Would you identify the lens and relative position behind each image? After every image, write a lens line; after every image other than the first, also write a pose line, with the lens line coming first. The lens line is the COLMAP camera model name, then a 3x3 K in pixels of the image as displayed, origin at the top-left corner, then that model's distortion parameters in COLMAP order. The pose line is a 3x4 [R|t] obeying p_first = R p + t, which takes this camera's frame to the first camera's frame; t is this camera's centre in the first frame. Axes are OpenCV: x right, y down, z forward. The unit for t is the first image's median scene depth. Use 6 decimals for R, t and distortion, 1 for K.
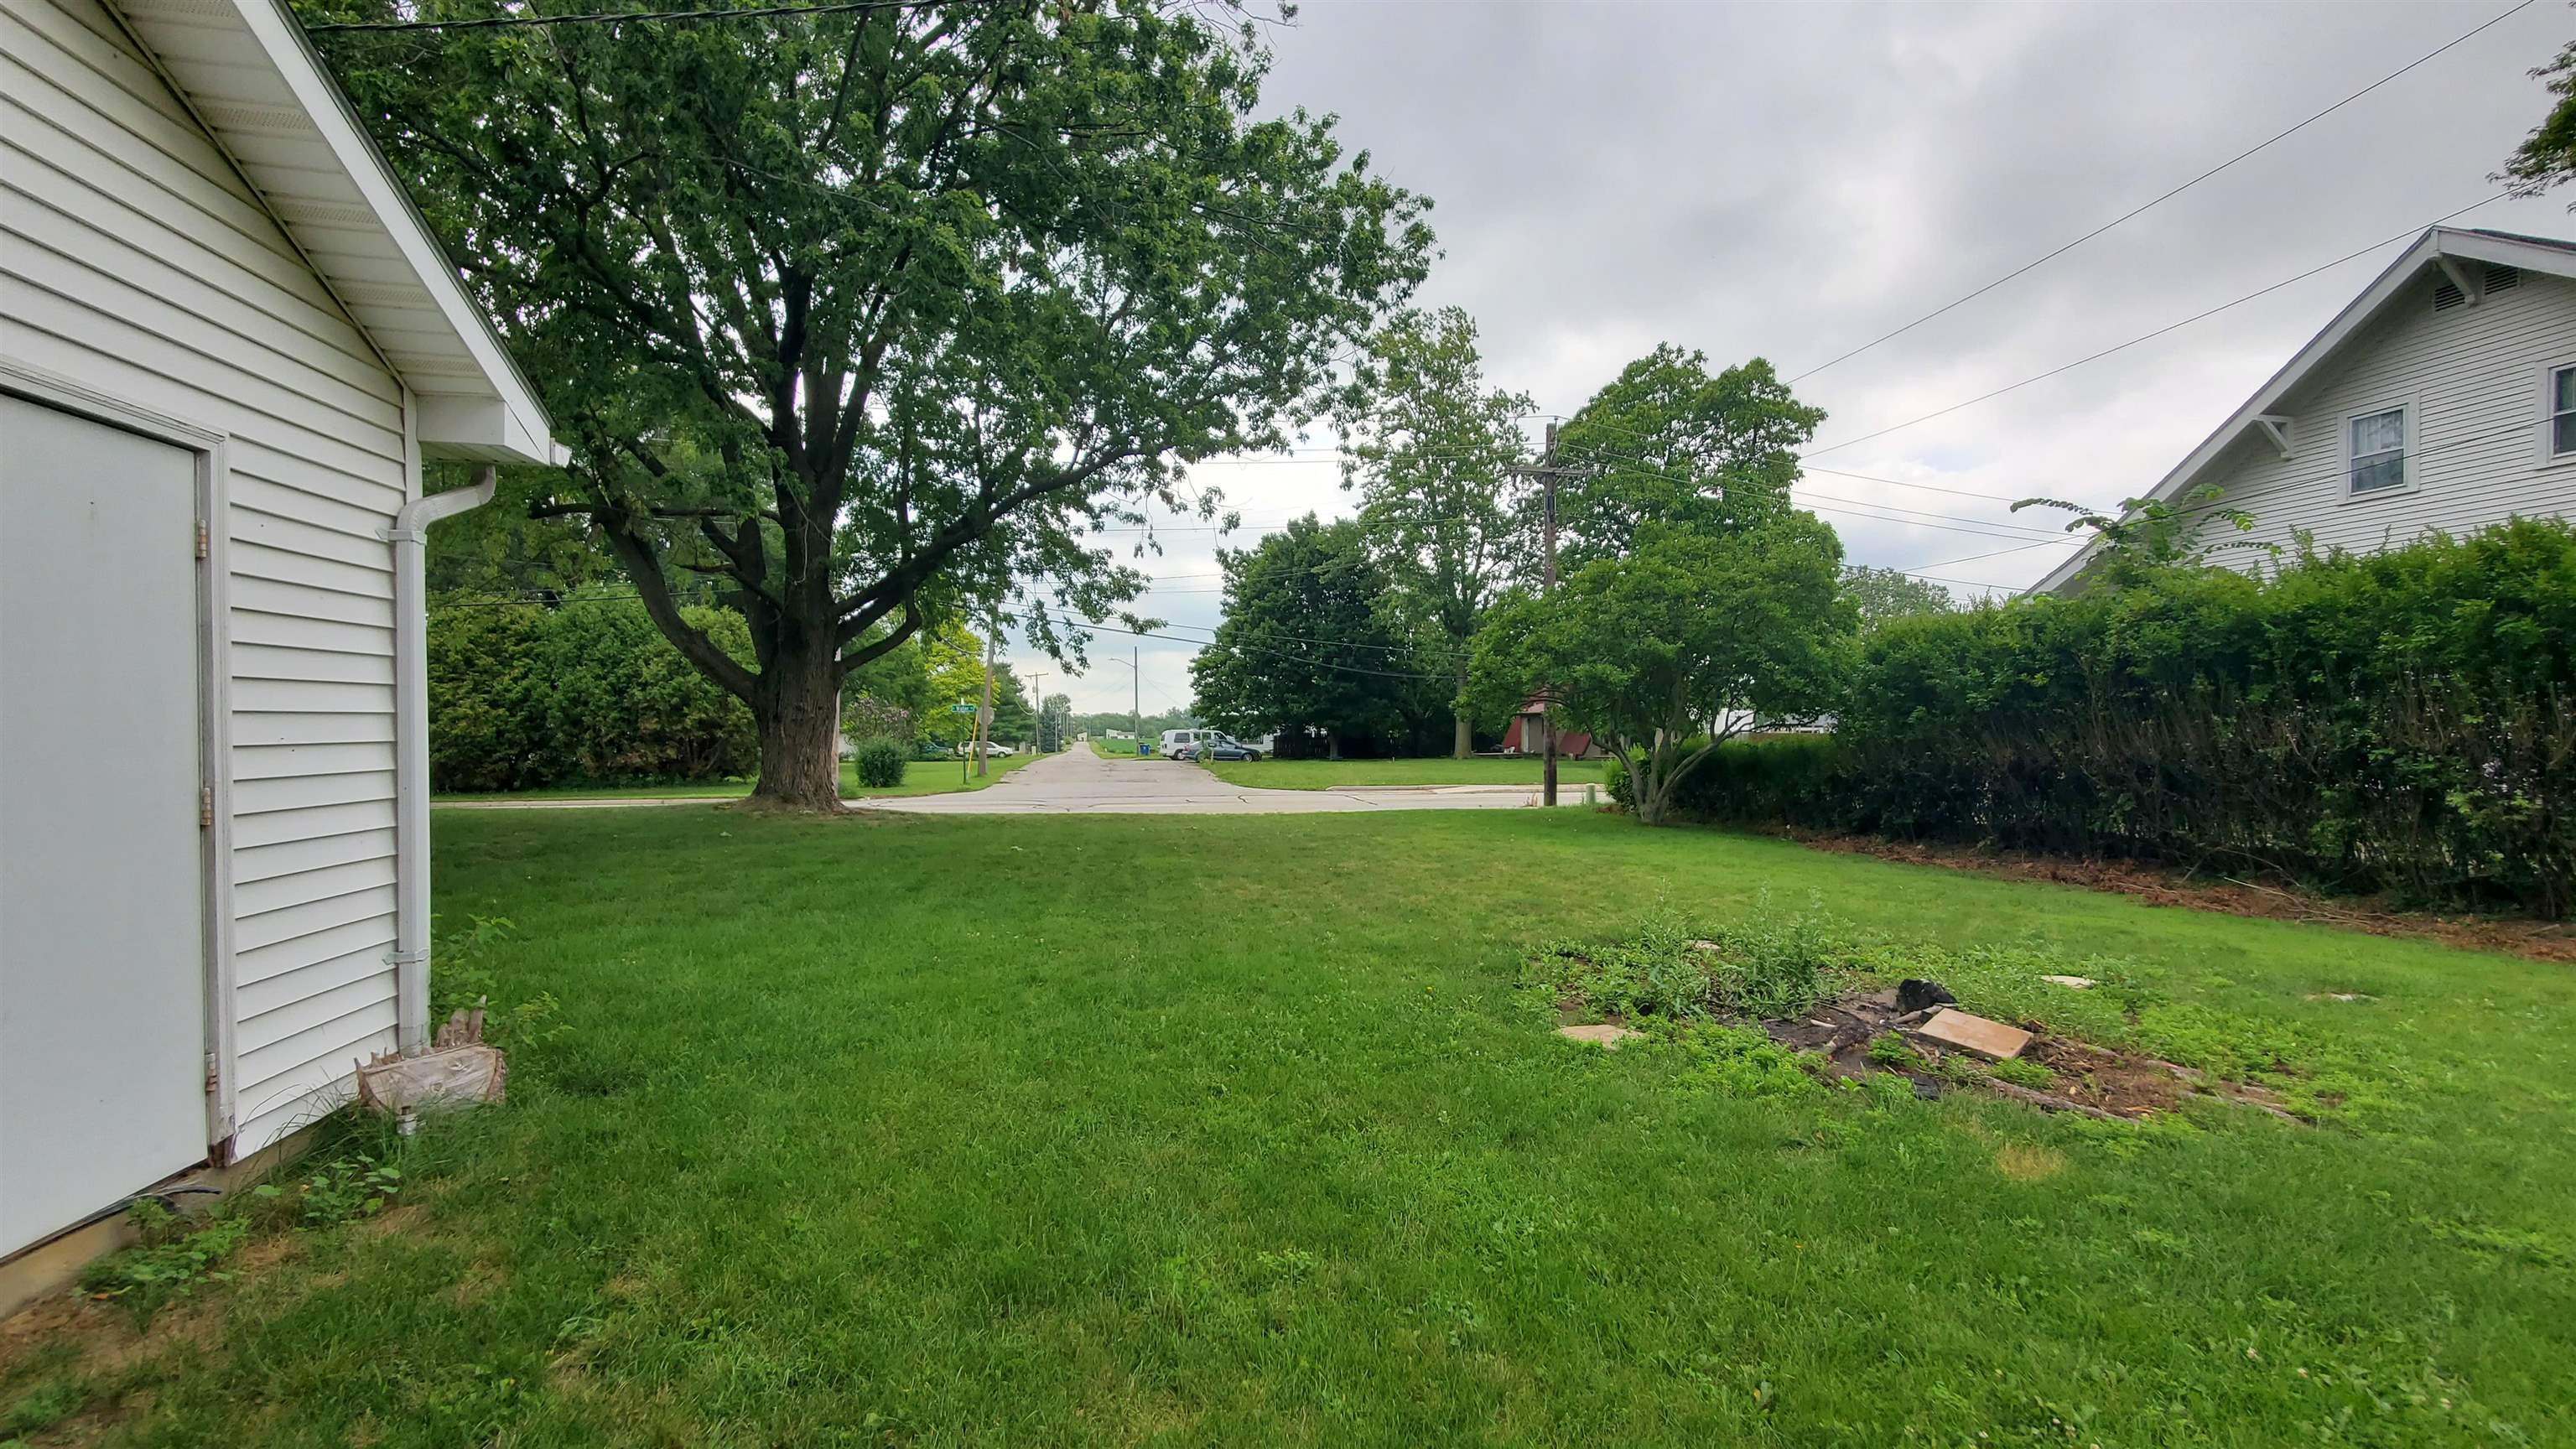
lens RADIAL K [[1063.5, 0, 1291.3], [0, 1063.5, 737.8], [0, 0, 1]] dist [0.003205, -0.000462]
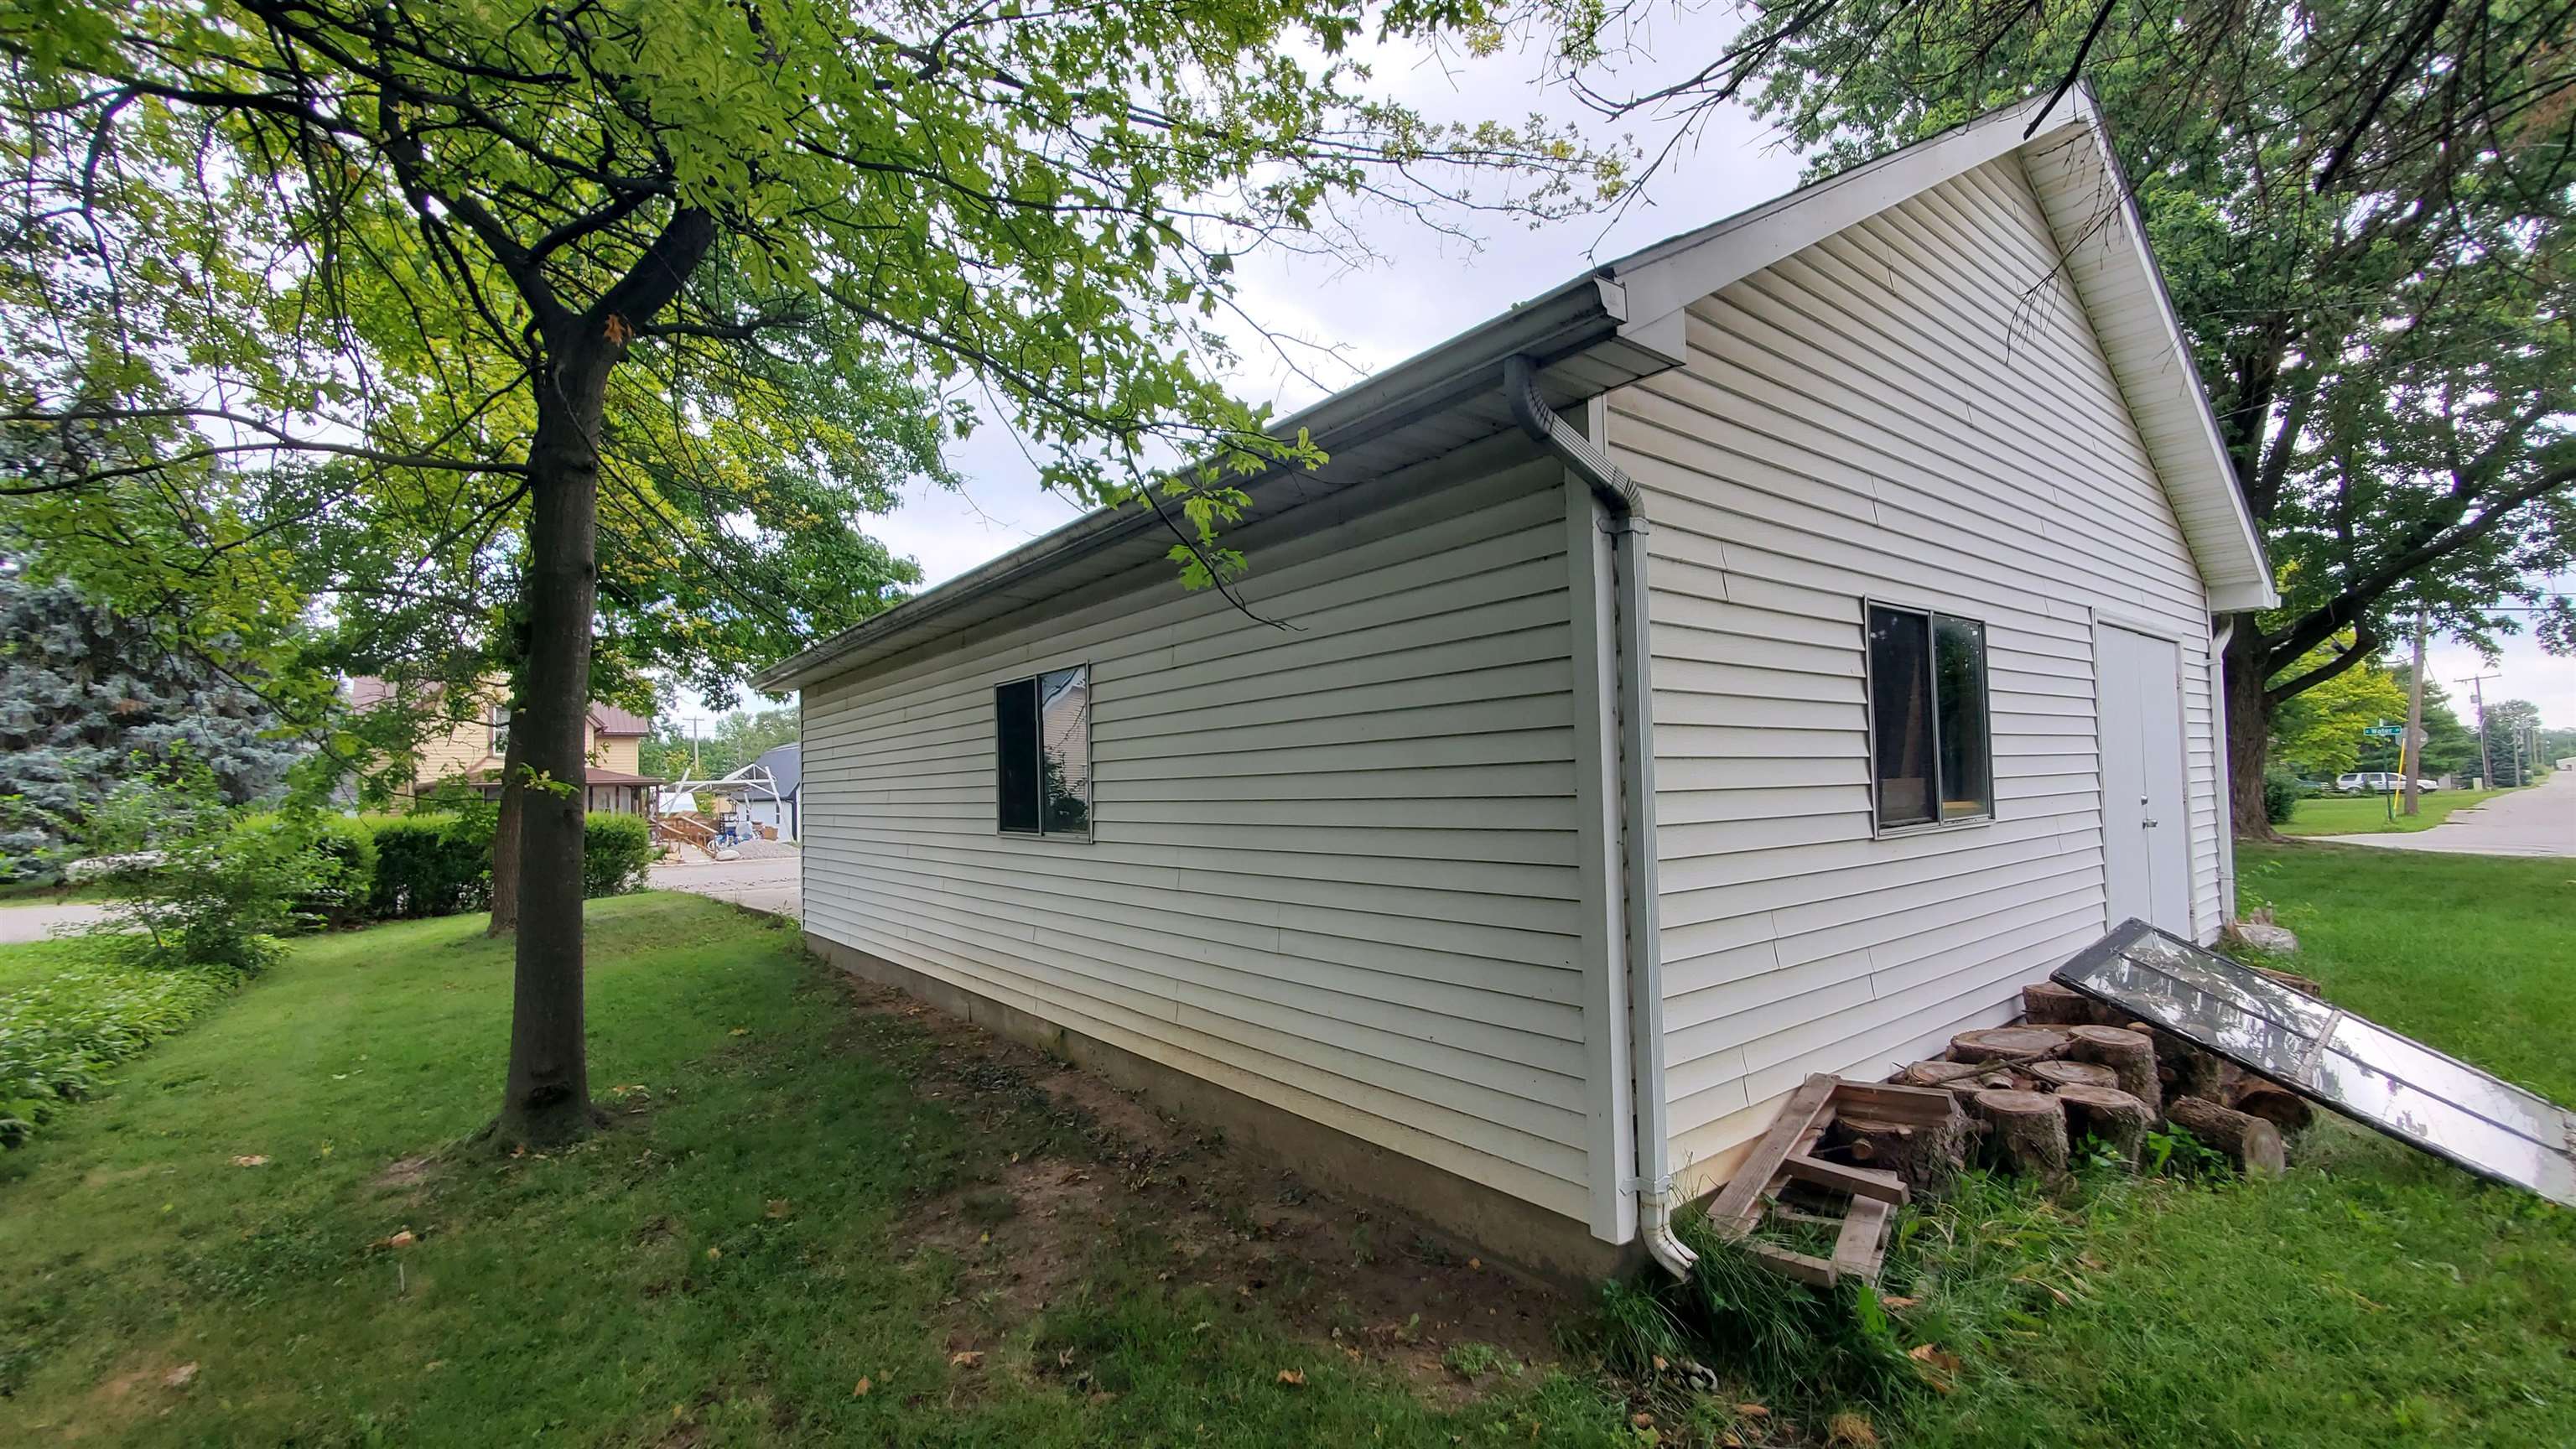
lens RADIAL K [[1063.5, 0, 1291.3], [0, 1063.5, 737.8], [0, 0, 1]] dist [0.003205, -0.000462]
pose [[0.481746, -0.050922, -0.874830, 0.011384], [0.018601, 0.998680, -0.047888, 0.002794], [0.876113, 0.006797, 0.482057, -0.268795]]
